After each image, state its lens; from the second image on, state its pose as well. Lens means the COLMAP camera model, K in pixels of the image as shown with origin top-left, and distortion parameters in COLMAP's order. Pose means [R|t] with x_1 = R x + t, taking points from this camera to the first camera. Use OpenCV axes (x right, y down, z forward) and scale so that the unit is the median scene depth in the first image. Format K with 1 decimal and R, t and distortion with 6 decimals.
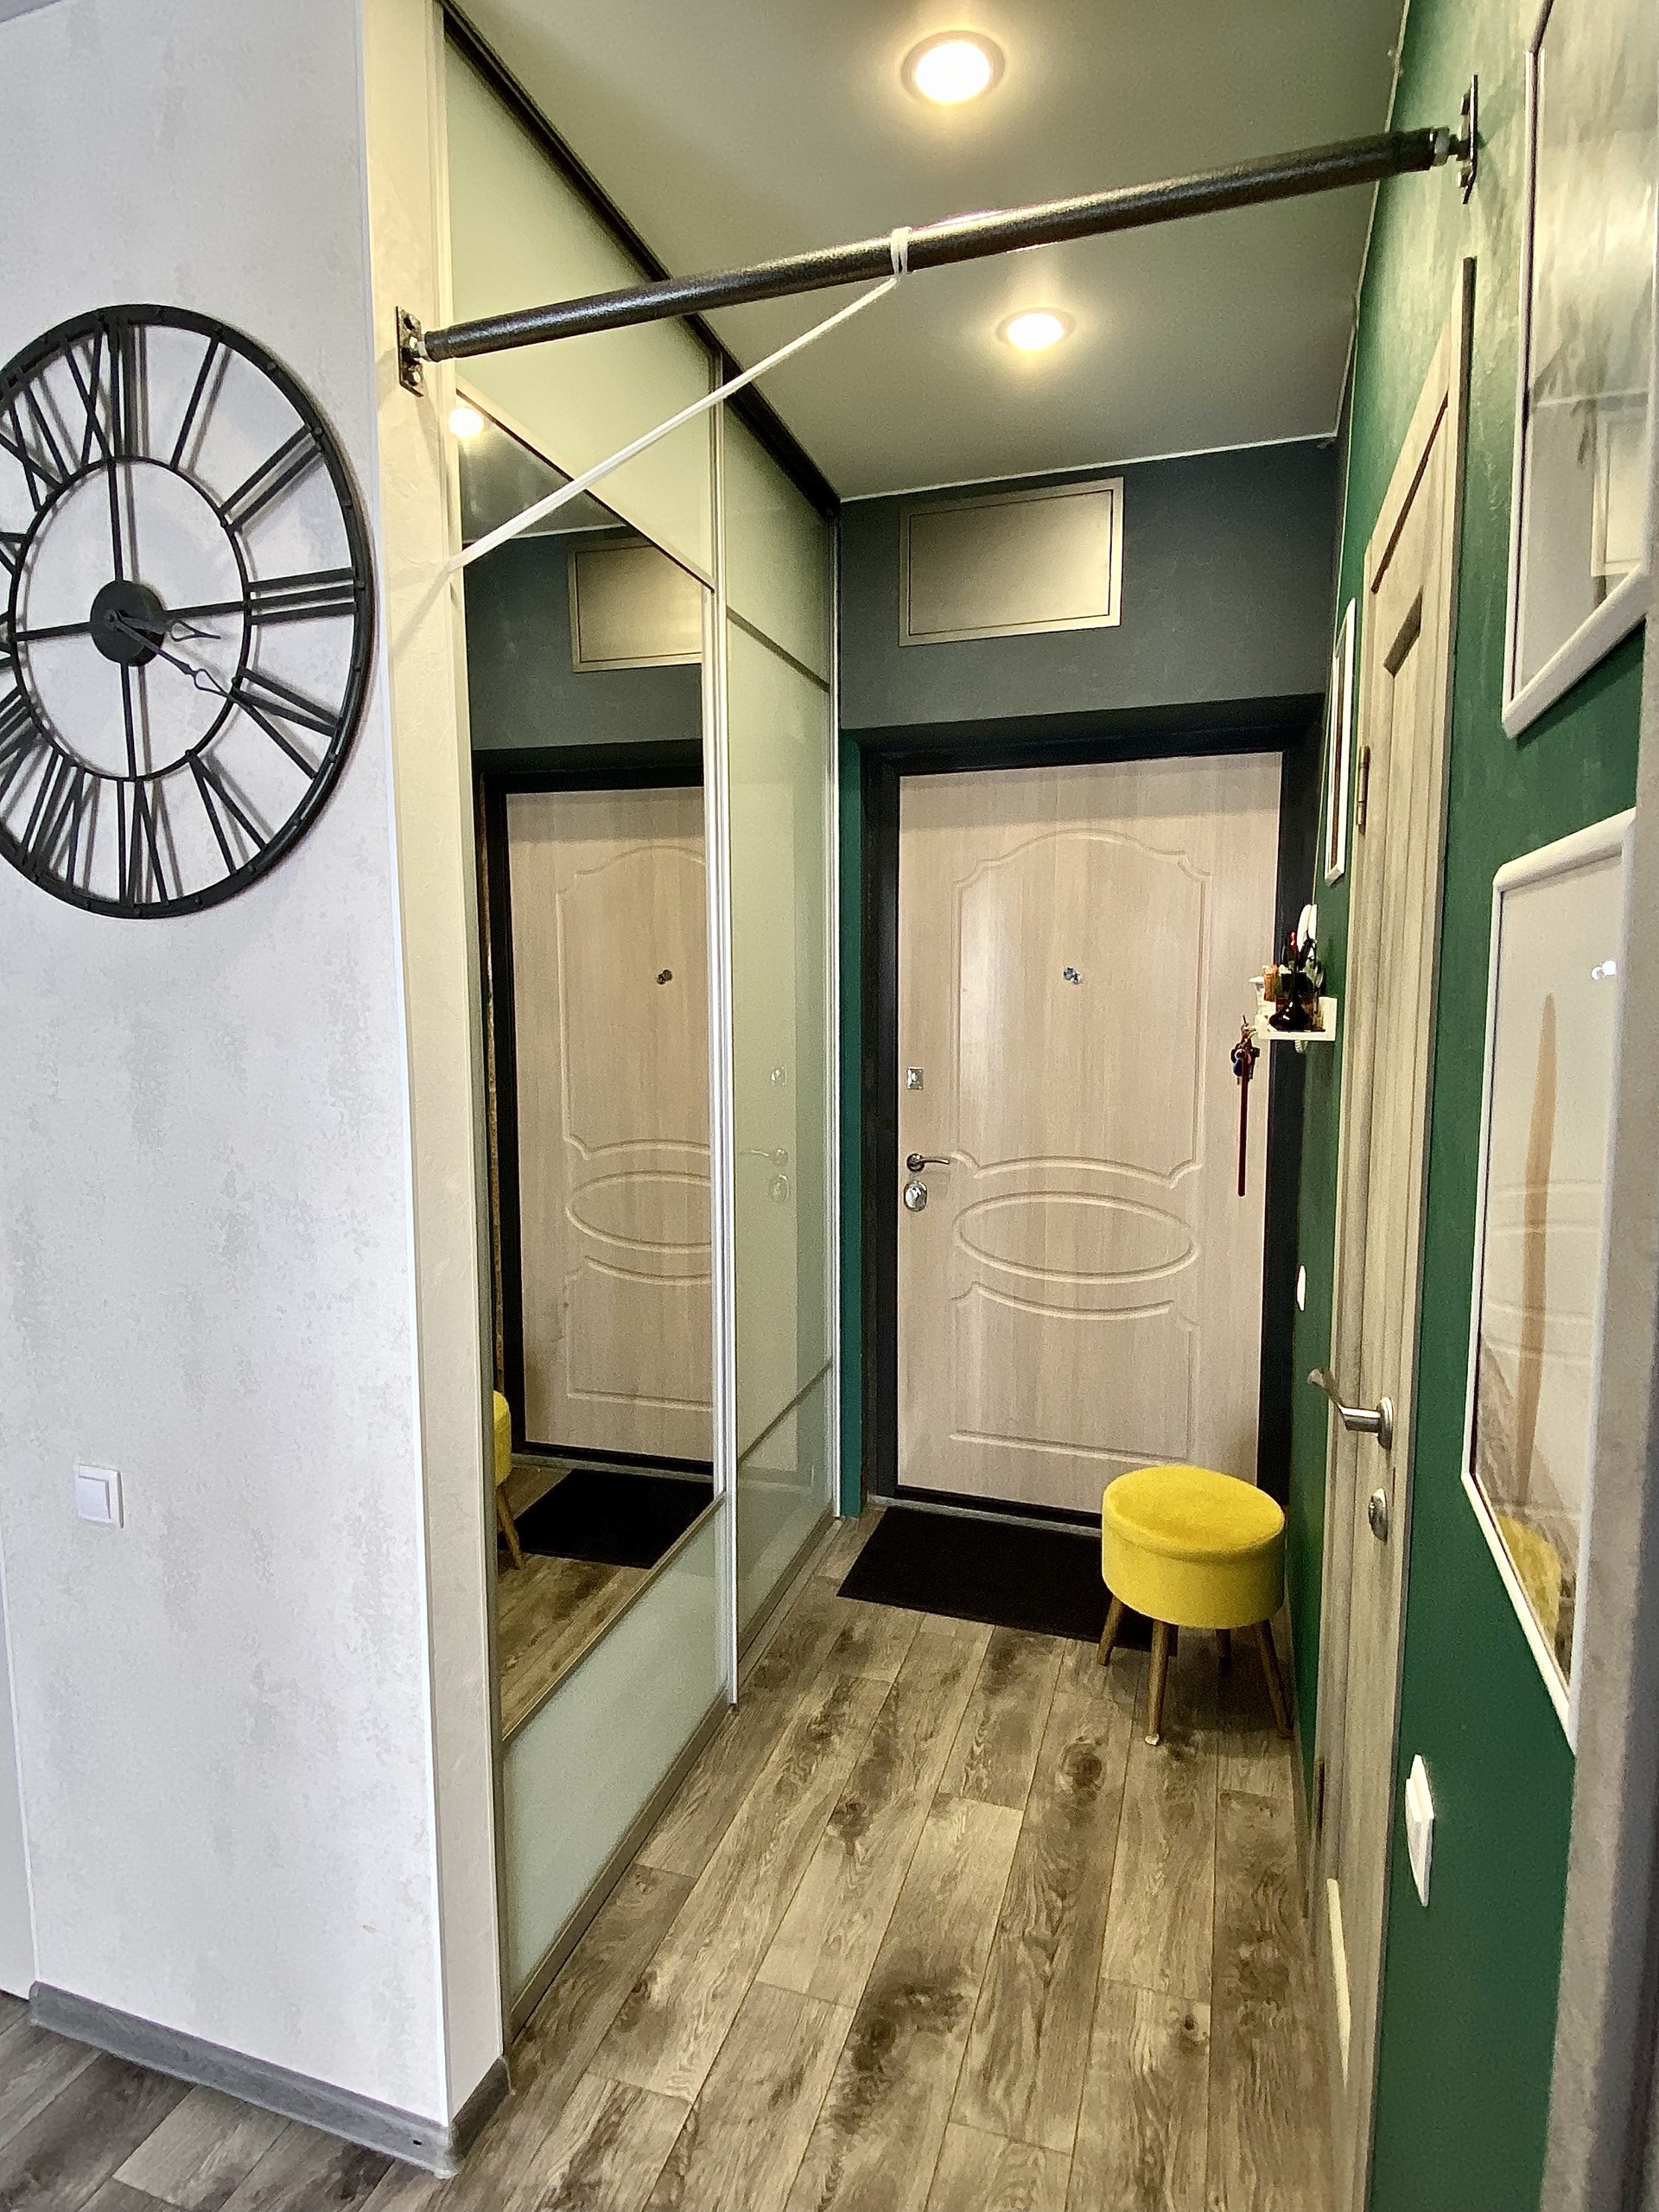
lens RADIAL K [[1227.6, 0, 839.0], [0, 1227.6, 1098.4], [0, 0, 1]] dist [-0.006730, -0.011108]
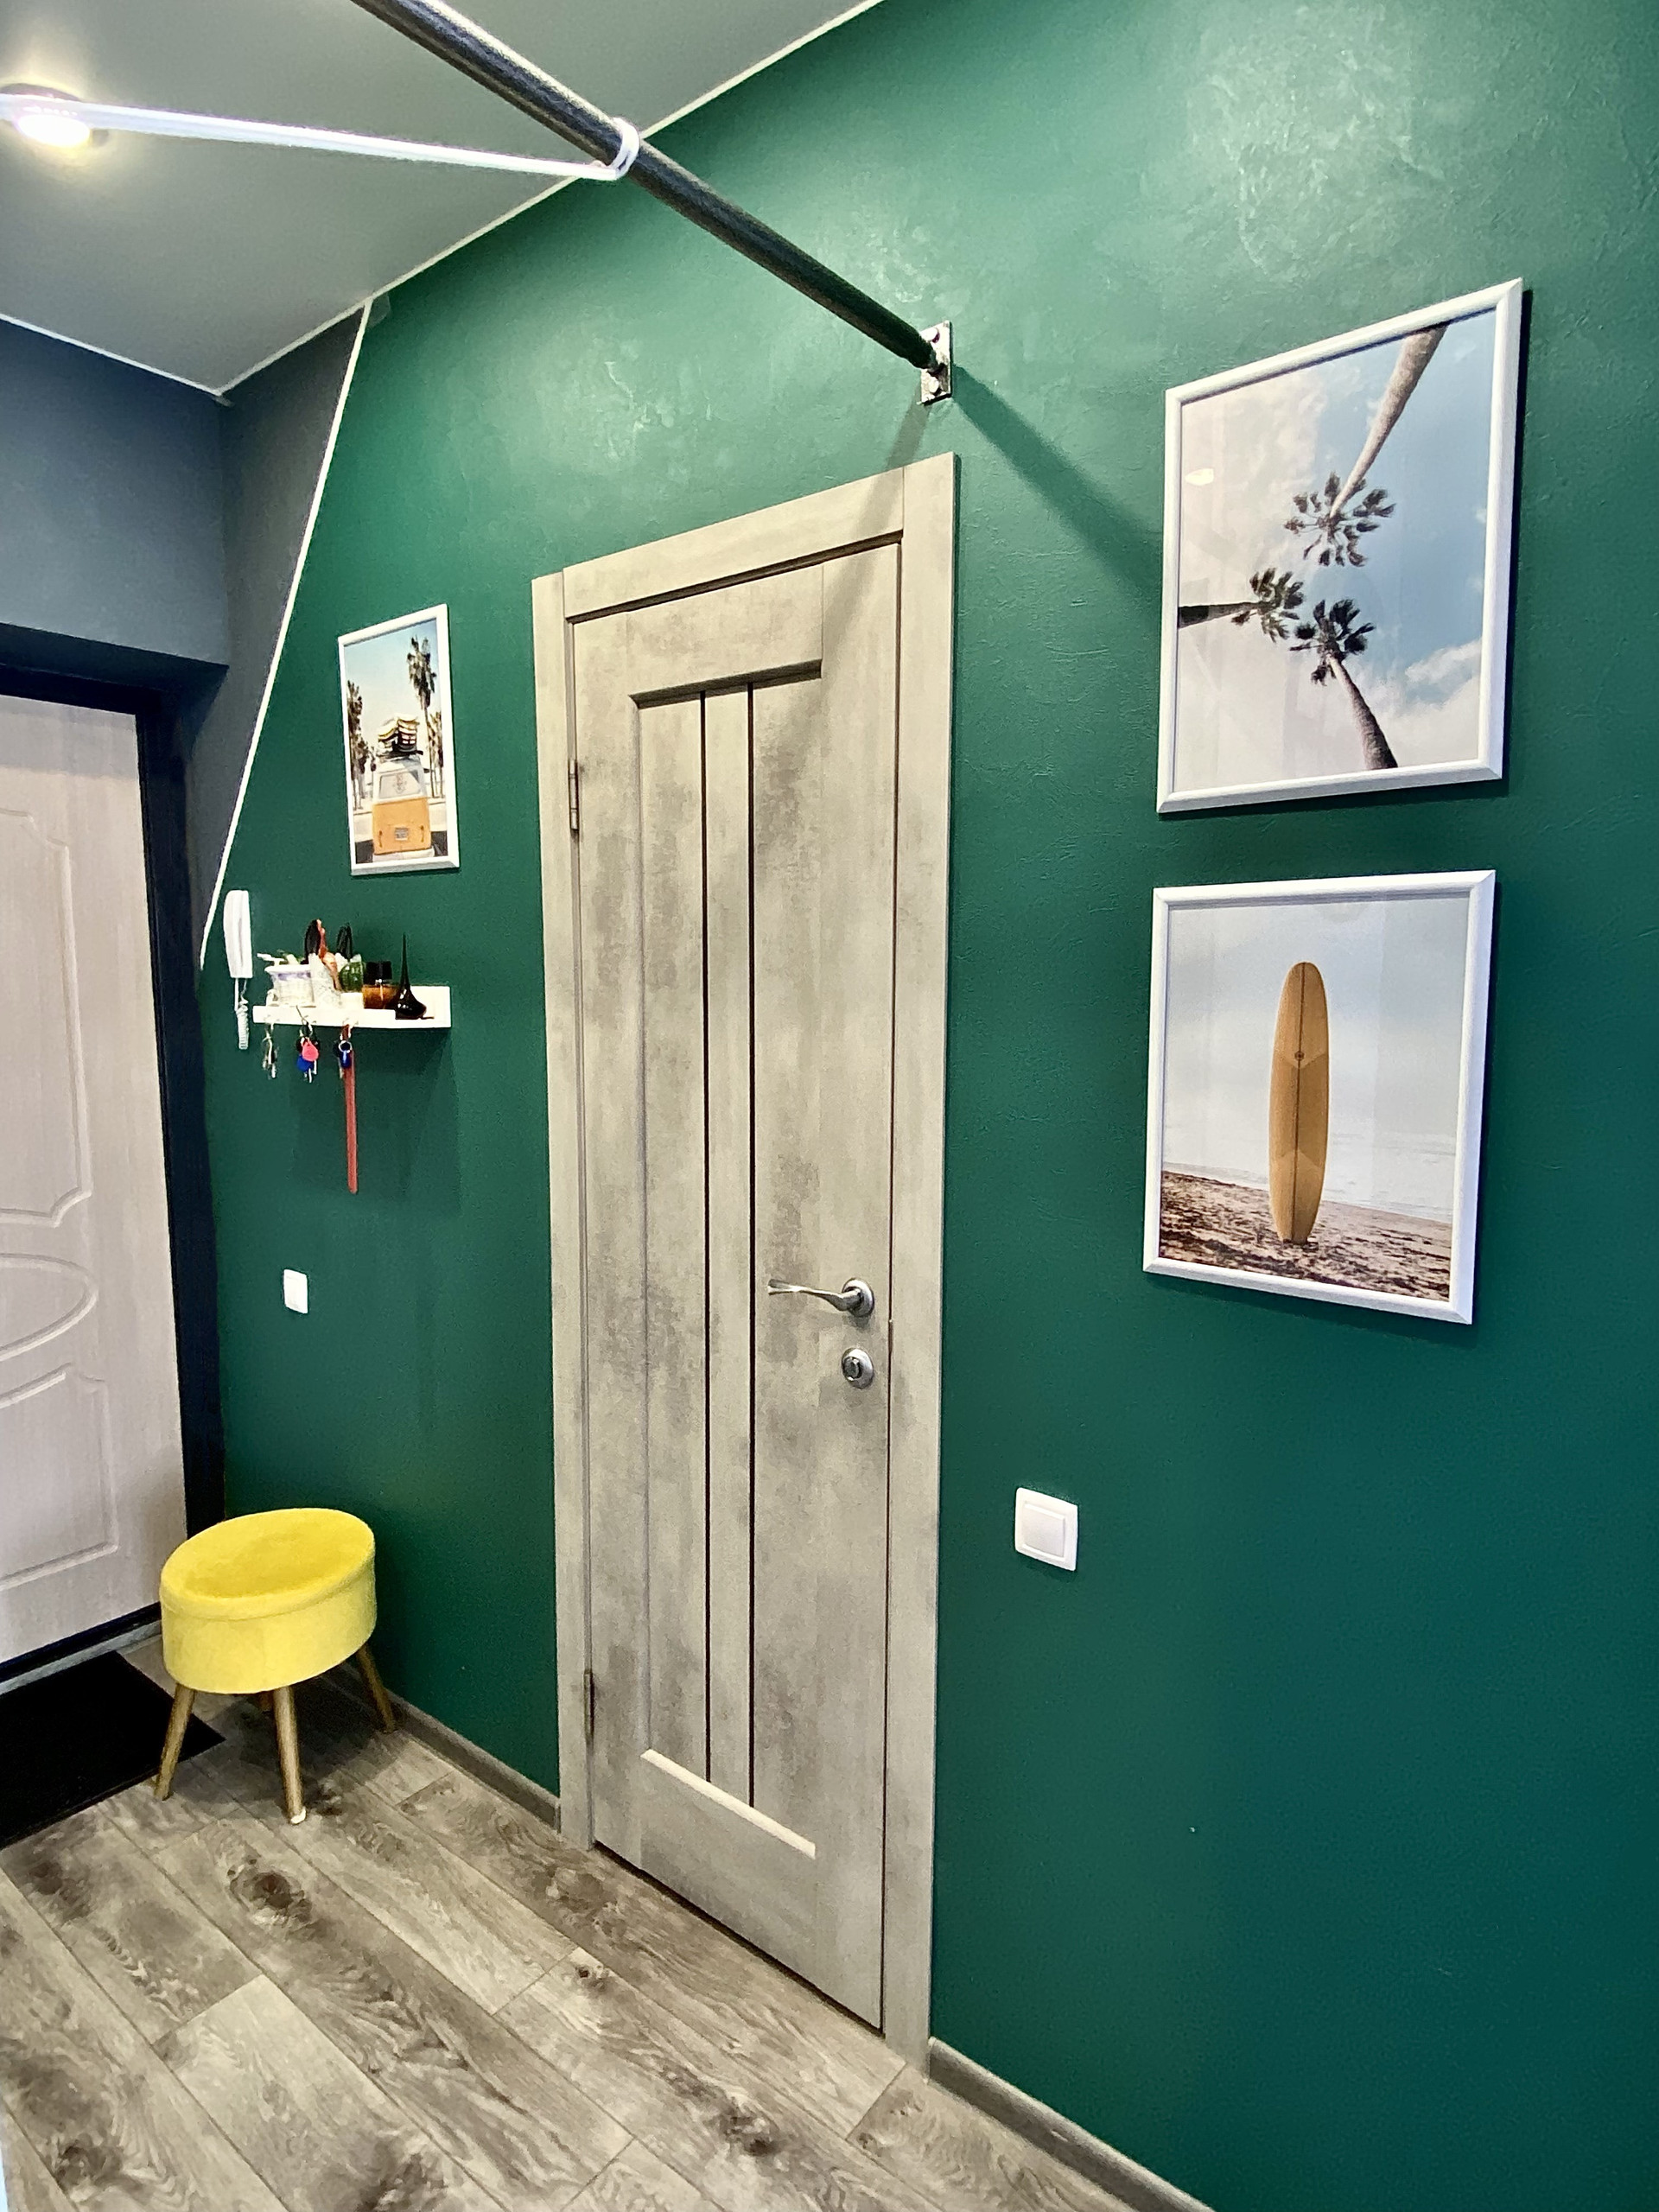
lens RADIAL K [[1227.6, 0, 824.6], [0, 1227.6, 1102.8], [0, 0, 1]] dist [-0.006730, -0.011108]
pose [[0.332099, -0.108723, 0.936958, -0.474964], [0.103070, 0.991569, 0.078527, -0.031031], [-0.937596, 0.070493, 0.340505, 0.354470]]
